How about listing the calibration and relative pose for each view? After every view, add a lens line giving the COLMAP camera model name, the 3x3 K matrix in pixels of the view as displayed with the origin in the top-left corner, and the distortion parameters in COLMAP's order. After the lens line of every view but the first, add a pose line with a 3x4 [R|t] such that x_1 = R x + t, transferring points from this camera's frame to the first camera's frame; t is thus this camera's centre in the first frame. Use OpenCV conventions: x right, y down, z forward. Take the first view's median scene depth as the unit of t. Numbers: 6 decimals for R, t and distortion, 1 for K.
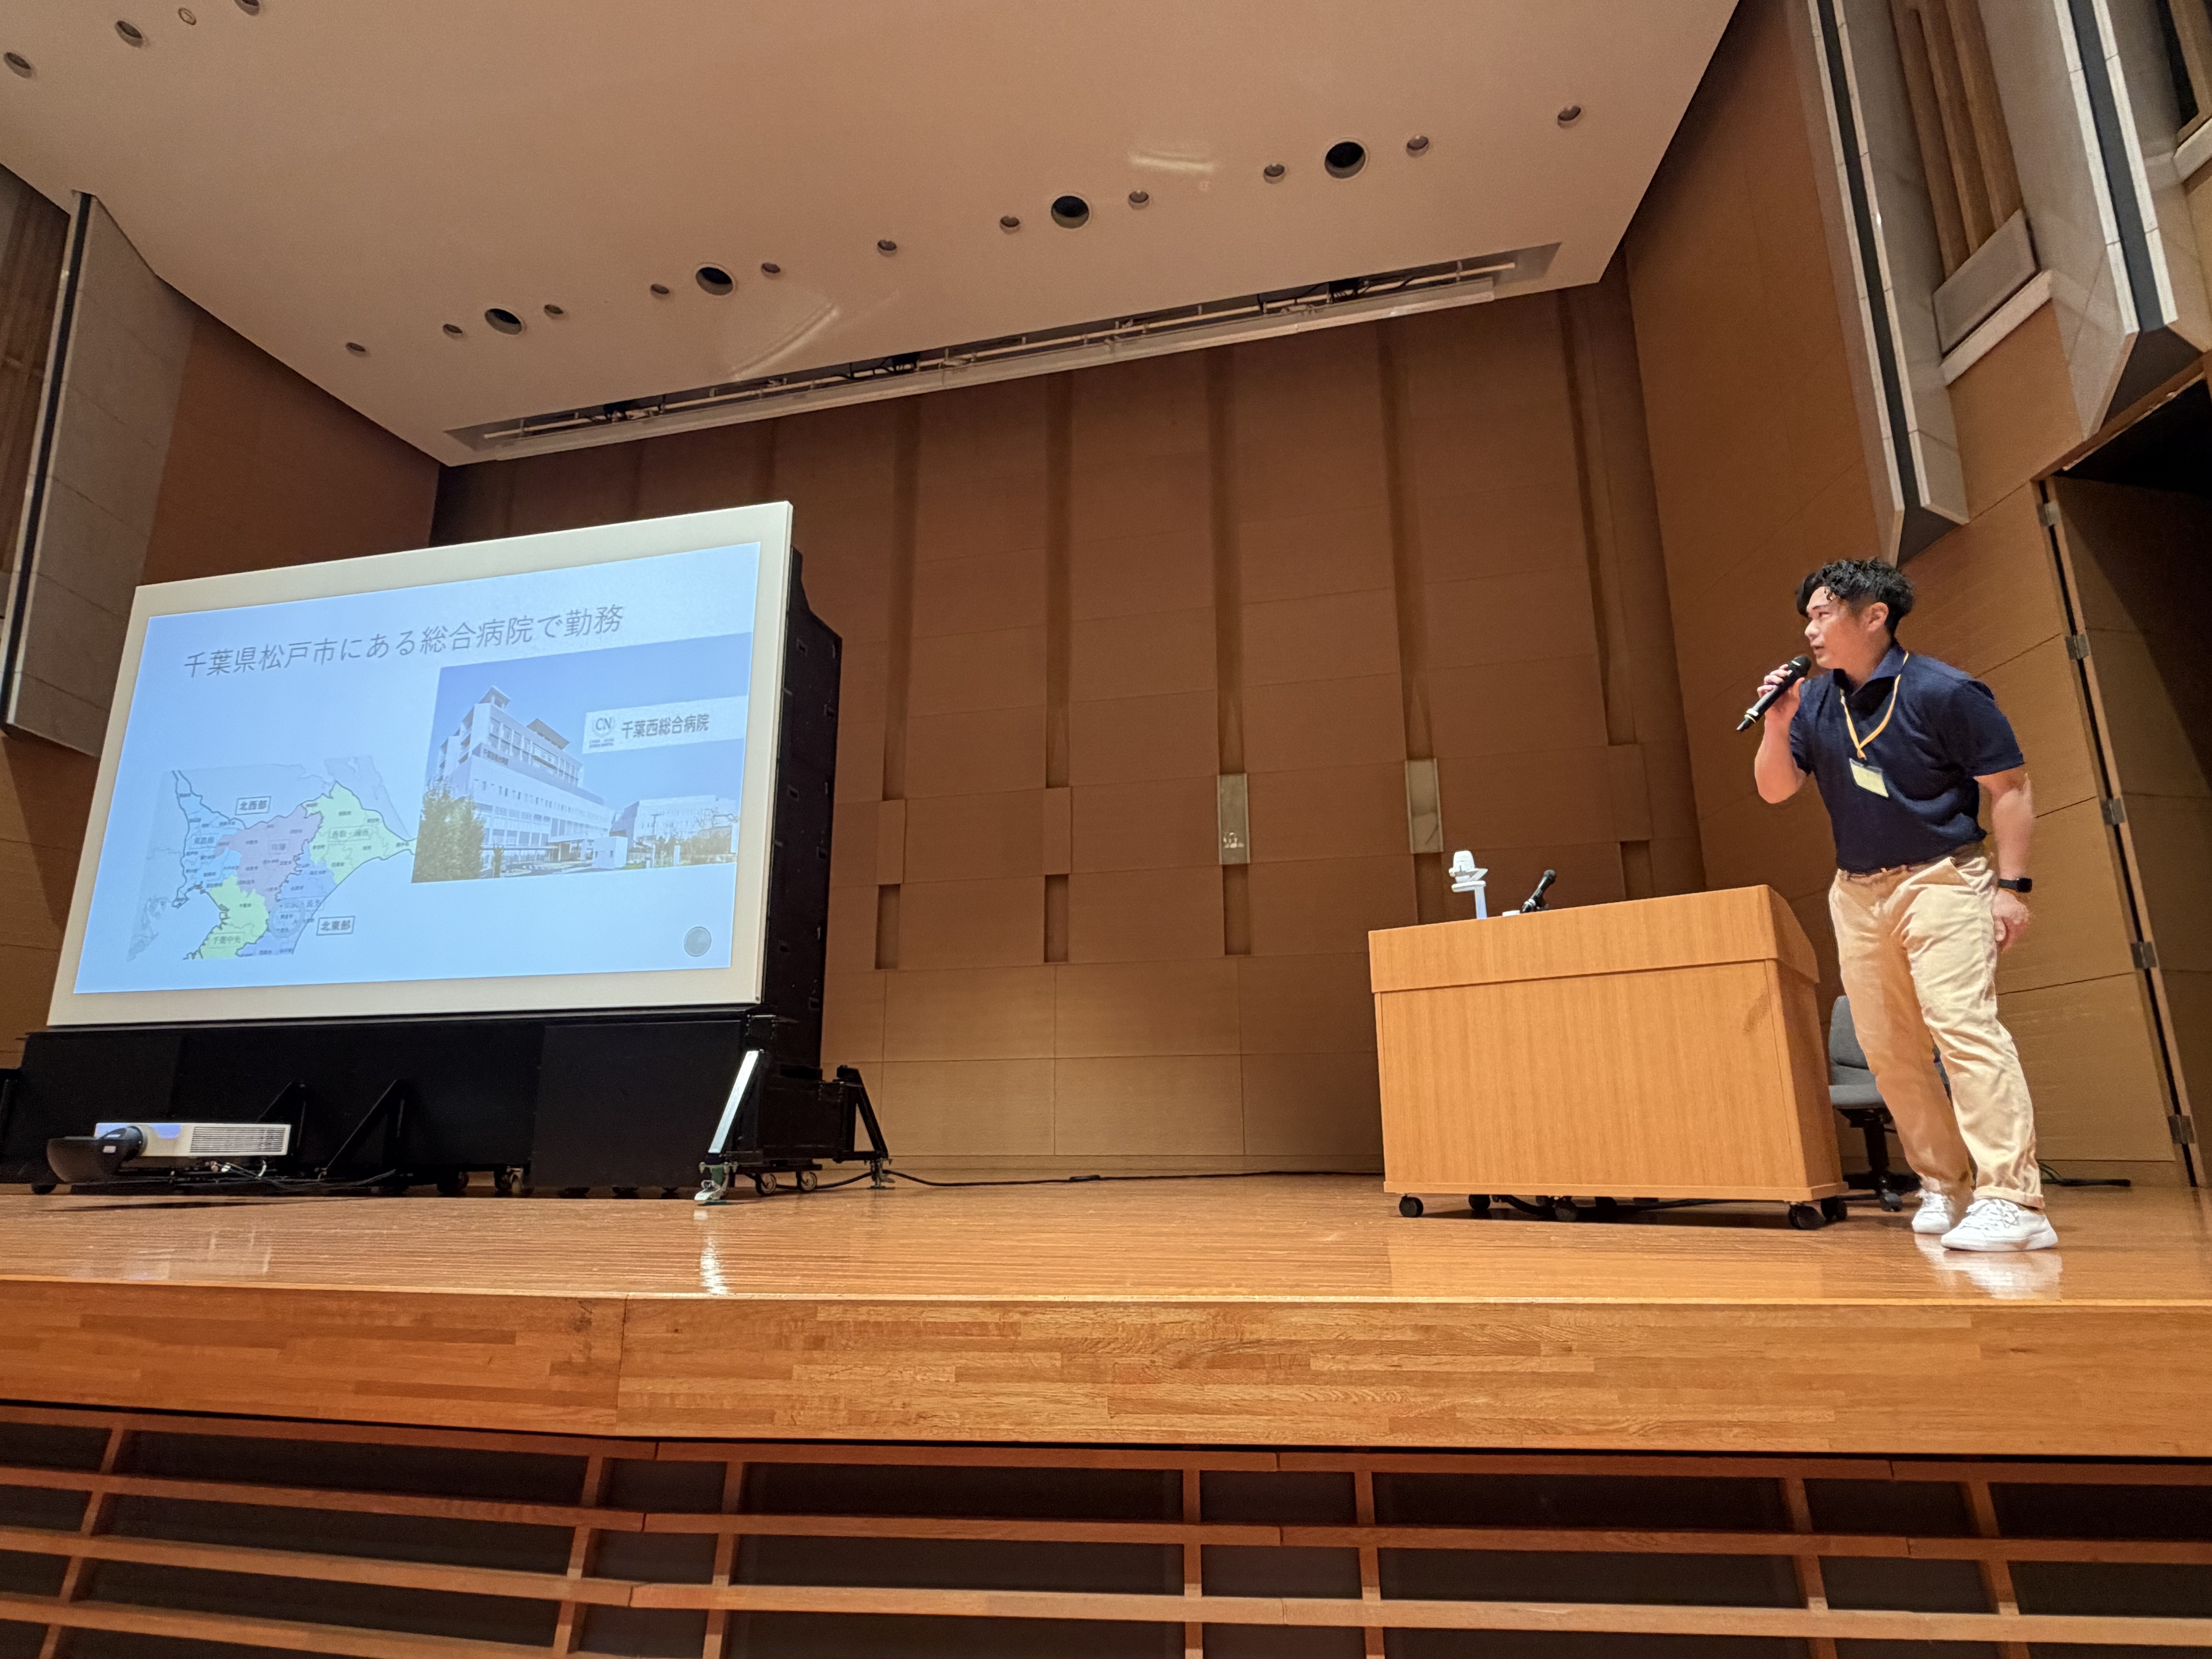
lens RADIAL K [[1224.3, 0, 1106.0], [0, 1224.3, 829.5], [0, 0, 1]] dist [0.000204, 0.000726]
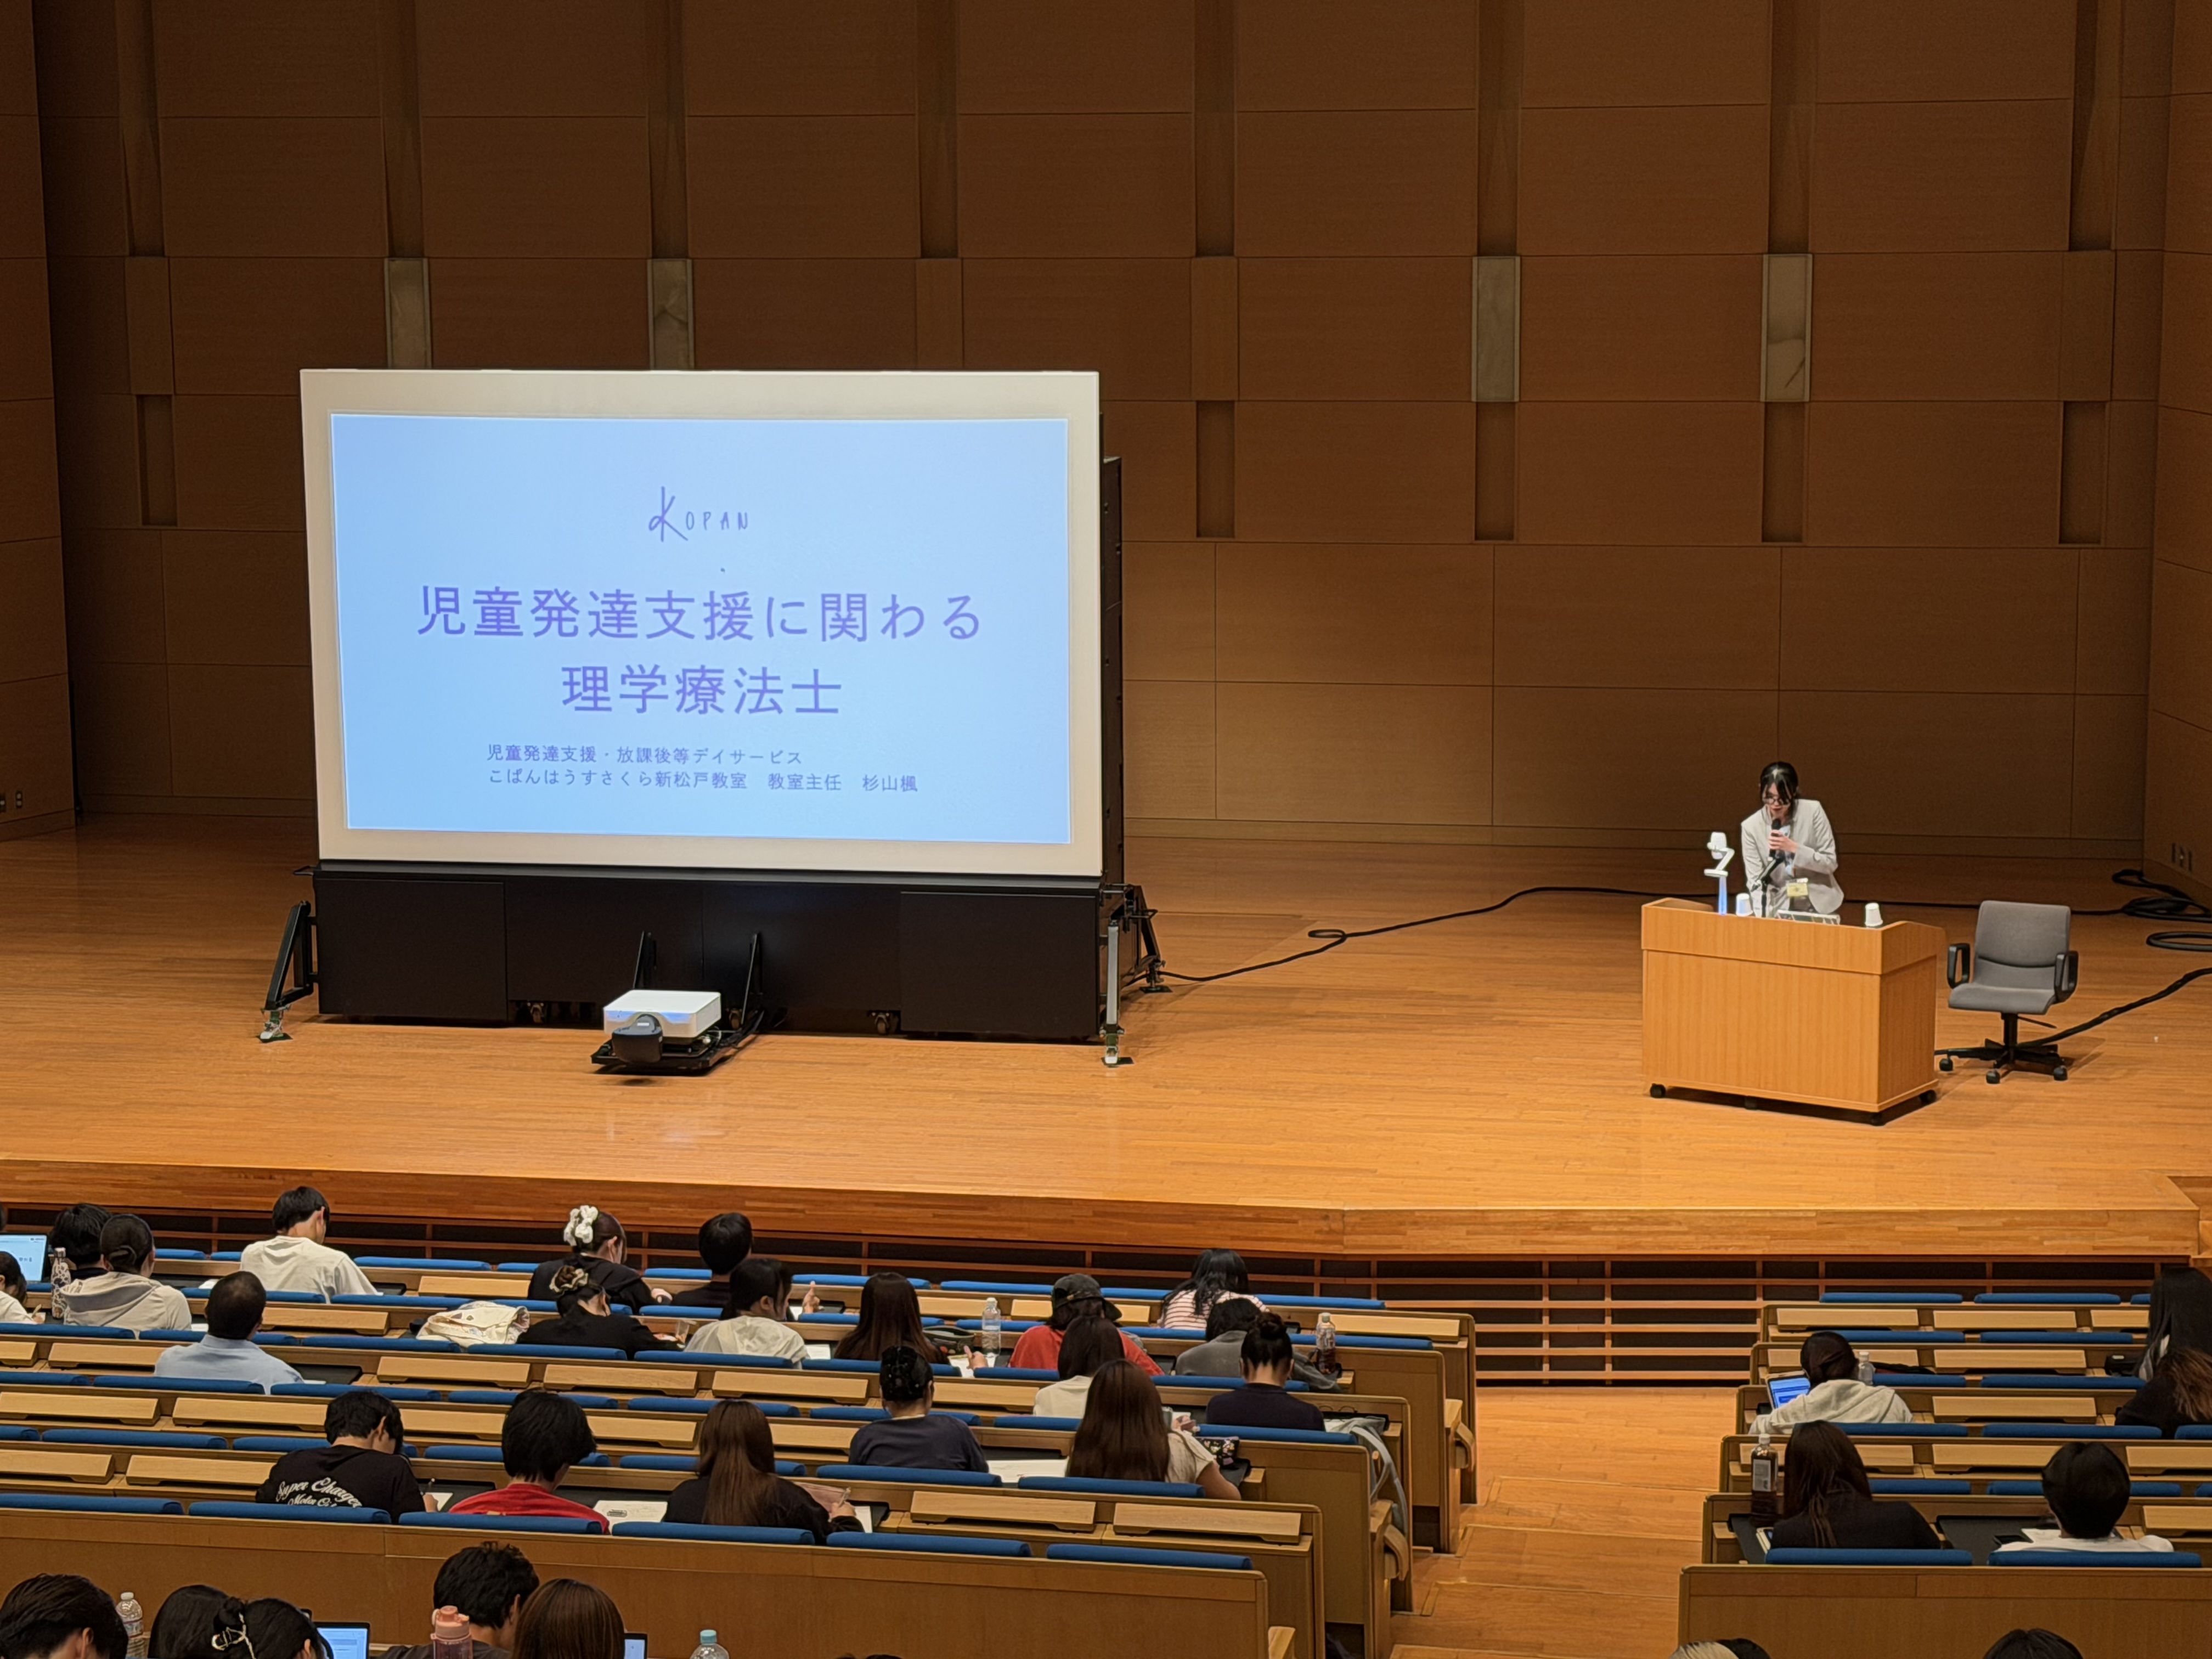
lens RADIAL K [[4231.2, 0, 1106.0], [0, 4231.2, 829.5], [0, 0, 1]] dist [0.087428, 0.154309]
pose [[0.998641, -0.011972, 0.050714, -0.515157], [-0.009005, 0.918959, 0.394249, -1.526489], [-0.051324, -0.394170, 0.917603, -2.711116]]
